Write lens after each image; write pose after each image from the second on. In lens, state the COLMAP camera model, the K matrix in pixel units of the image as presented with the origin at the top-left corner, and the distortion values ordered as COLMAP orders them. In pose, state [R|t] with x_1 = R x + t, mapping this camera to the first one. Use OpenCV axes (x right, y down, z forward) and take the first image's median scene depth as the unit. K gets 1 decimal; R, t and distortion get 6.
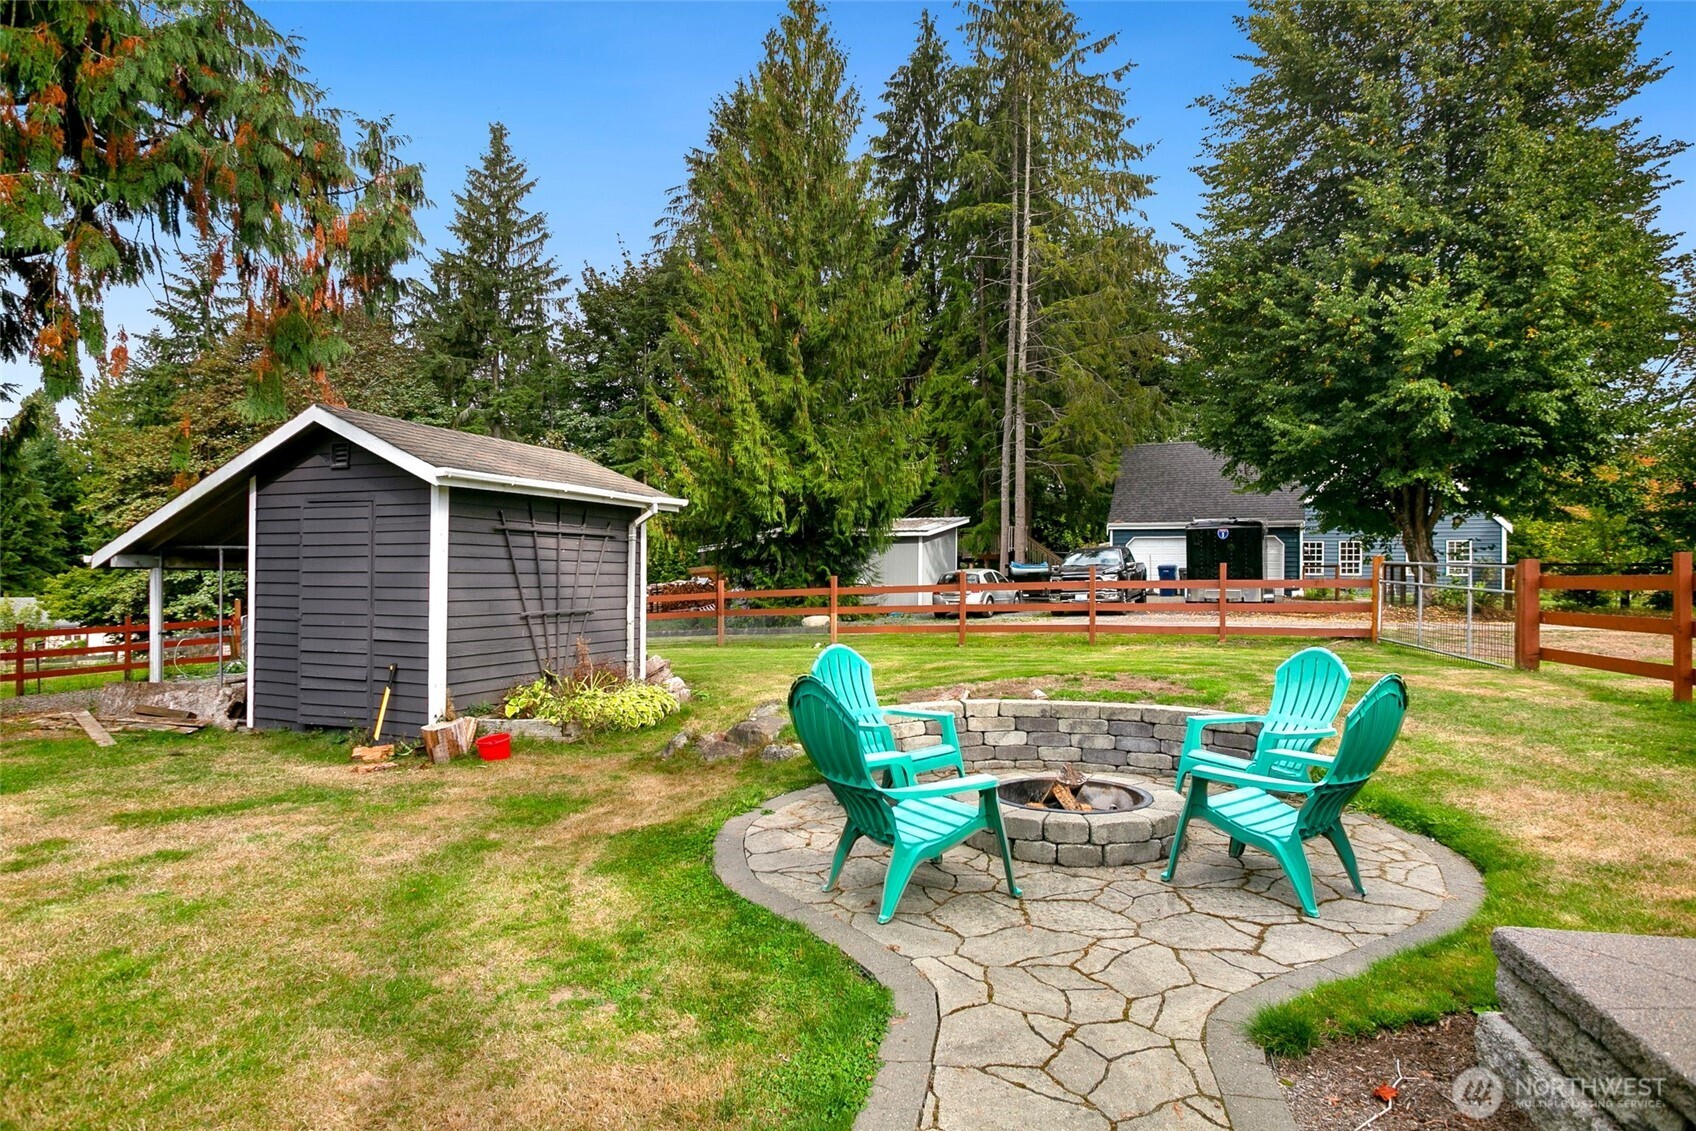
lens RADIAL K [[872.4, 0, 855.7], [0, 872.4, 573.3], [0, 0, 1]] dist [-0.034585, -0.000525]
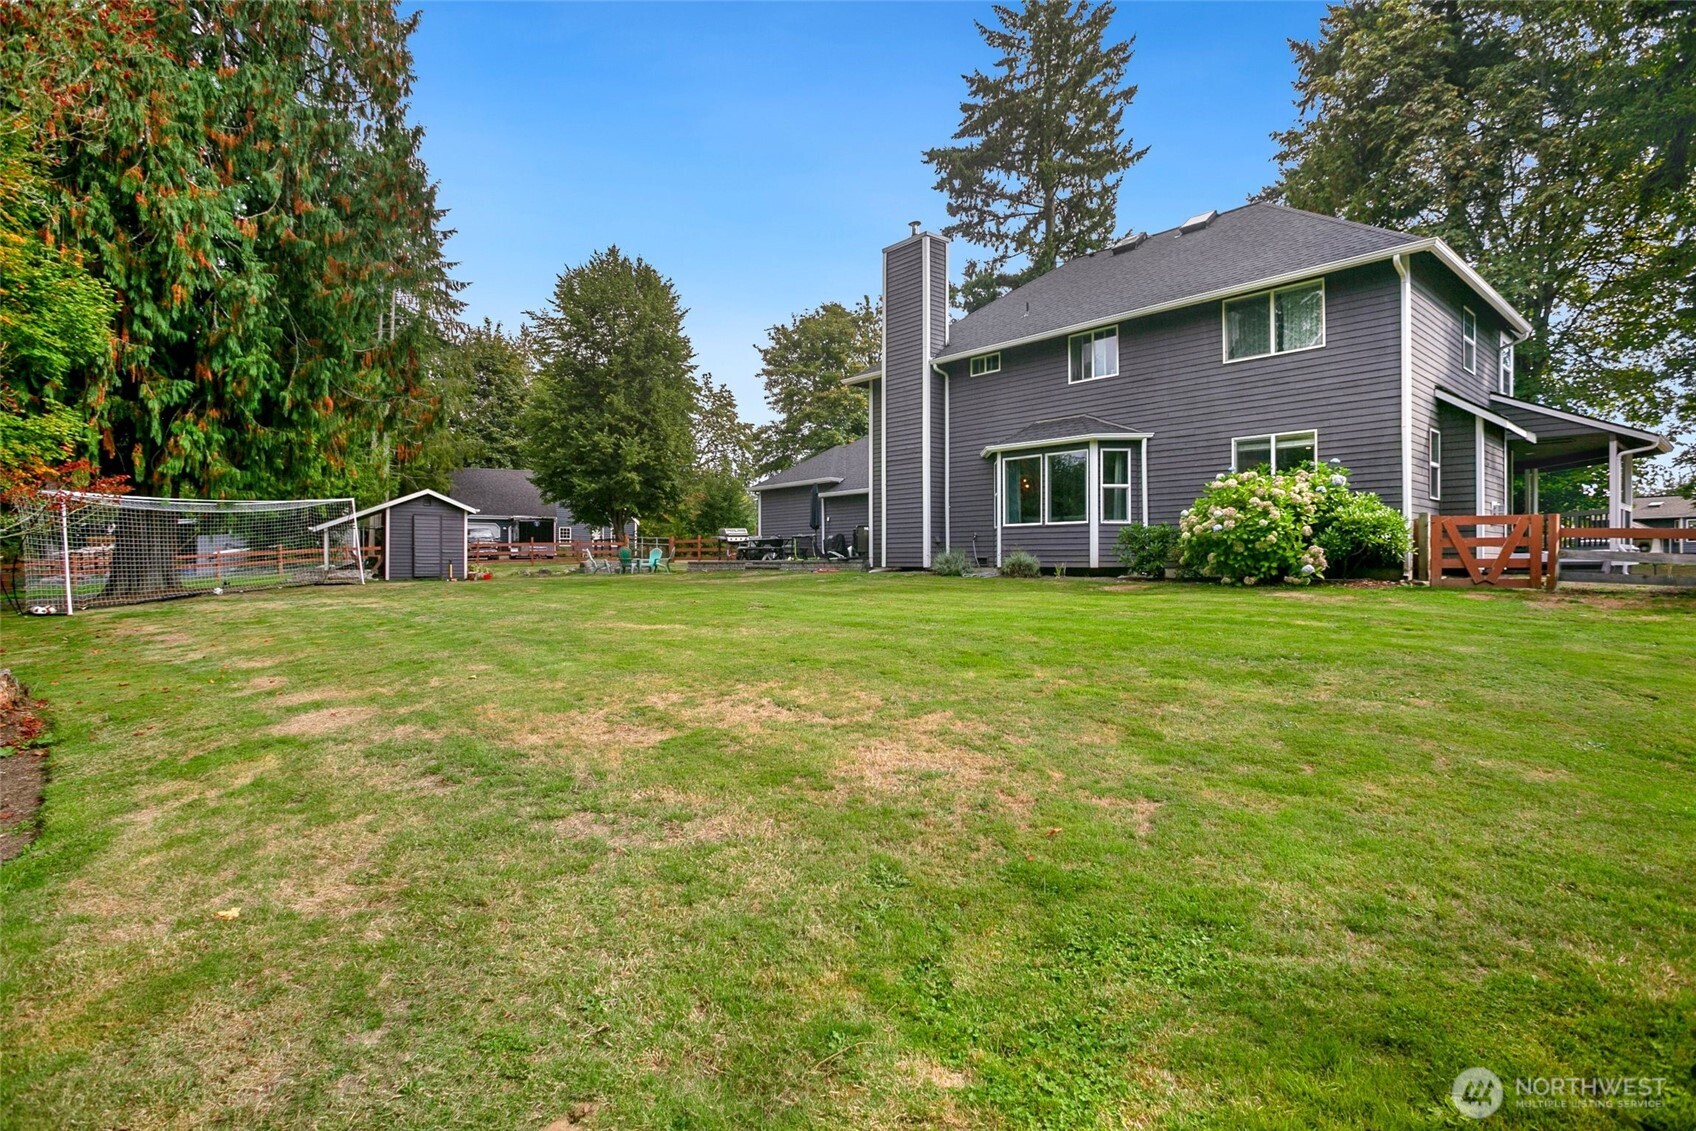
lens RADIAL K [[851.1, 0, 851.7], [0, 851.1, 566.4], [0, 0, 1]] dist [0.000400, 0.000024]
pose [[0.578698, -0.009980, 0.815481, -1.121862], [-0.003040, 0.999892, 0.014394, 0.035795], [-0.815536, -0.010809, 0.578605, -1.127905]]
